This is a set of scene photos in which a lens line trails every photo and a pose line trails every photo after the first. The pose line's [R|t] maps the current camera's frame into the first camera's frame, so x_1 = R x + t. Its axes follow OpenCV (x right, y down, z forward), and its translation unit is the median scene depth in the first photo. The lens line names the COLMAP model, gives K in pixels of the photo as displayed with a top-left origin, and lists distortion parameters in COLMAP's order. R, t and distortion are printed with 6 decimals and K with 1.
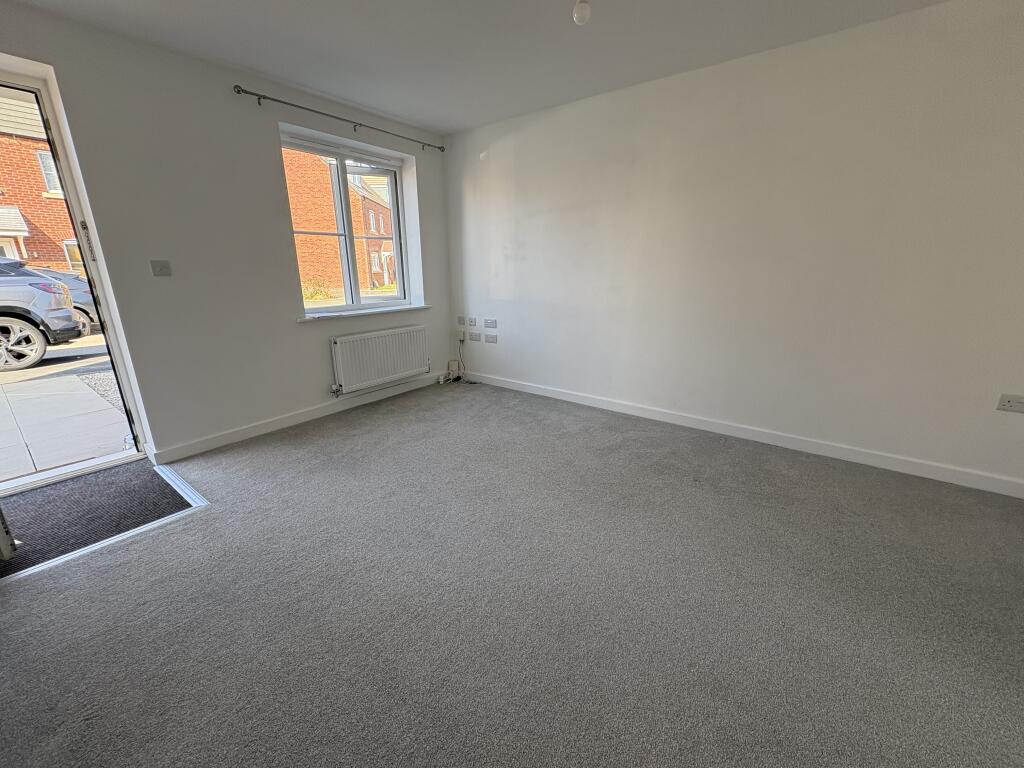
lens RADIAL K [[408.8, 0, 512.0], [0, 408.8, 384.0], [0, 0, 1]] dist [-0.000515, 0.000030]
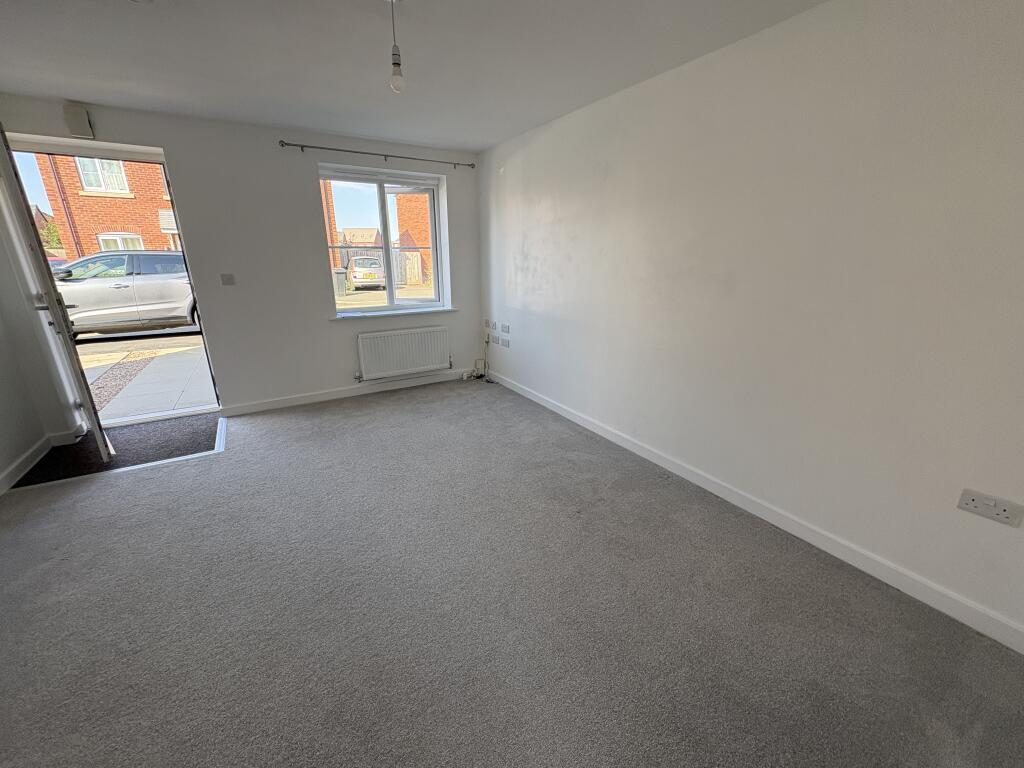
lens RADIAL K [[408.8, 0, 512.0], [0, 408.8, 384.0], [0, 0, 1]] dist [-0.000515, 0.000030]
pose [[0.930361, 0.115297, -0.348045, 0.395545], [-0.105929, 0.993314, 0.045896, -0.063470], [0.351010, -0.005832, 0.936354, 0.016310]]
